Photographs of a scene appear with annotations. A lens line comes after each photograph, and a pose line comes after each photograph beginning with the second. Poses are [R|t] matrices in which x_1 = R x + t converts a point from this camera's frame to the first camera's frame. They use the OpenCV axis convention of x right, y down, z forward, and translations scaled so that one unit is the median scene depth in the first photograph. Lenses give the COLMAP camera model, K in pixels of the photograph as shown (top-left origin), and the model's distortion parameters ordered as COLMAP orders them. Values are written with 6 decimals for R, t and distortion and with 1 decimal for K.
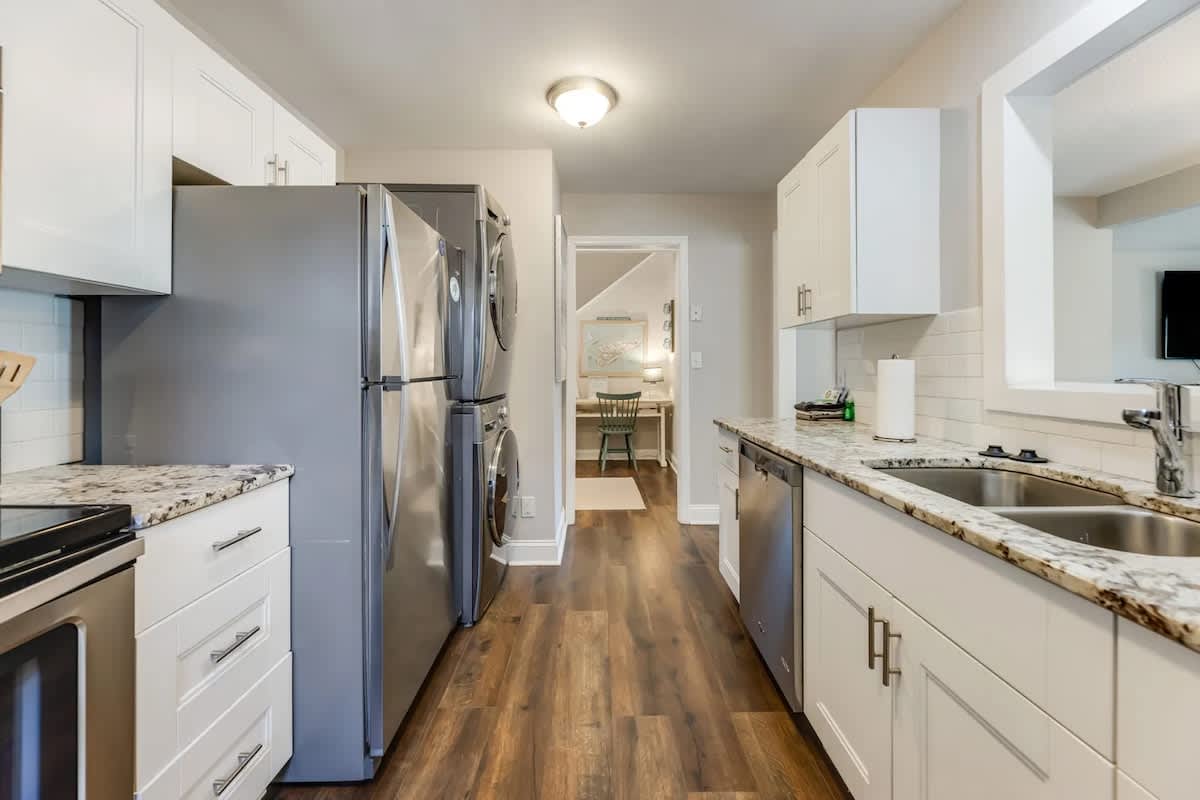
lens RADIAL K [[500.6, 0, 596.1], [0, 500.6, 362.6], [0, 0, 1]] dist [-0.000635, -0.000402]
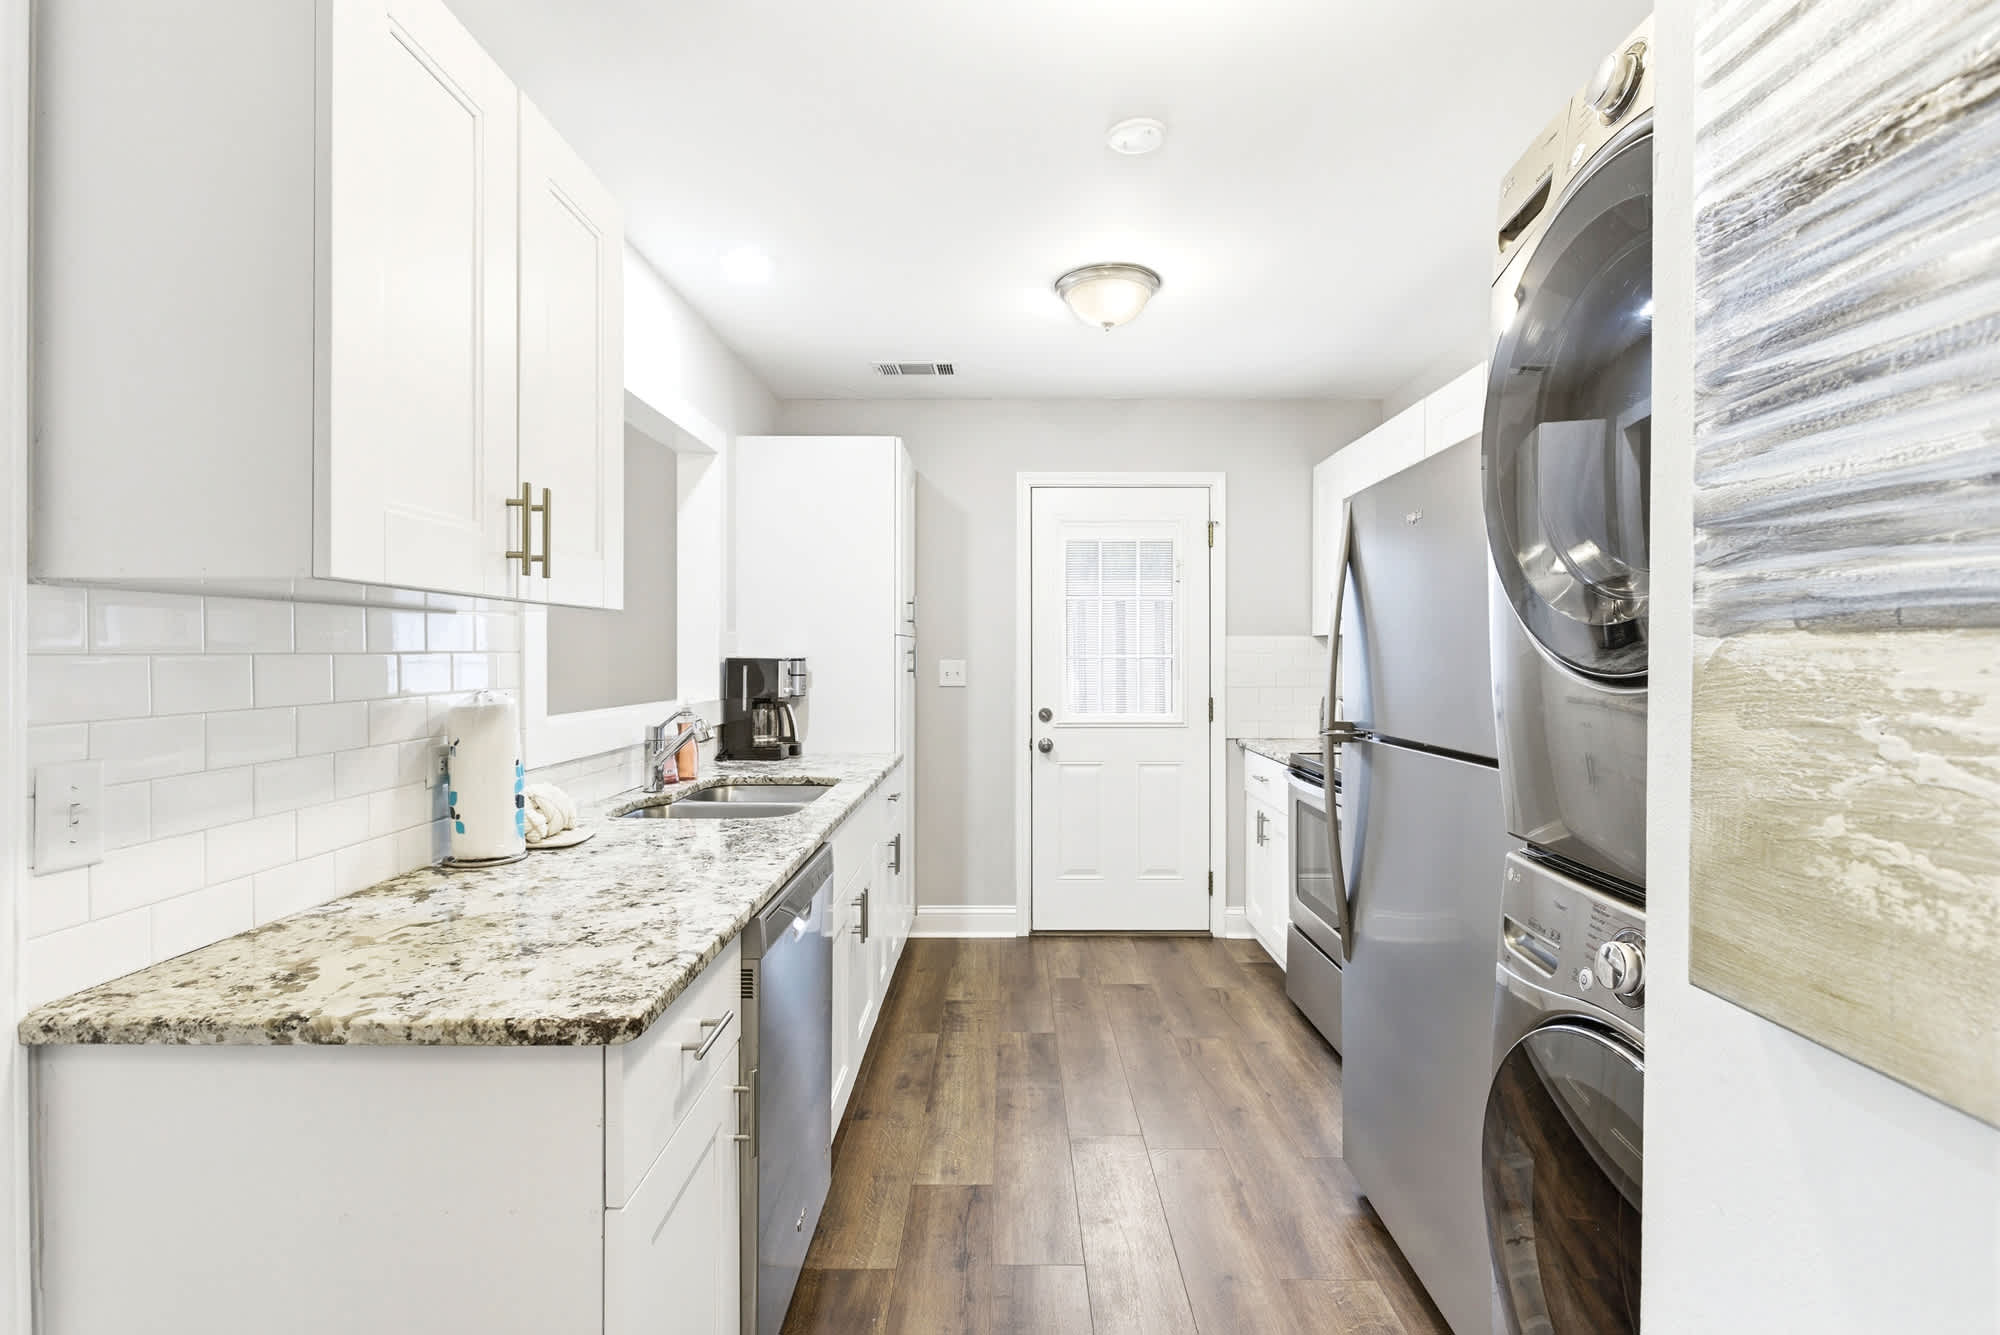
lens RADIAL K [[1190.7, 0, 1000.0], [0, 1190.7, 667.5], [0, 0, 1]] dist [-0.026133, 0.001346]
pose [[-0.999999, 0.001219, 0.000780, 0.137075], [0.001221, 0.999998, 0.001426, -0.049583], [-0.000778, 0.001427, -0.999999, 2.502283]]
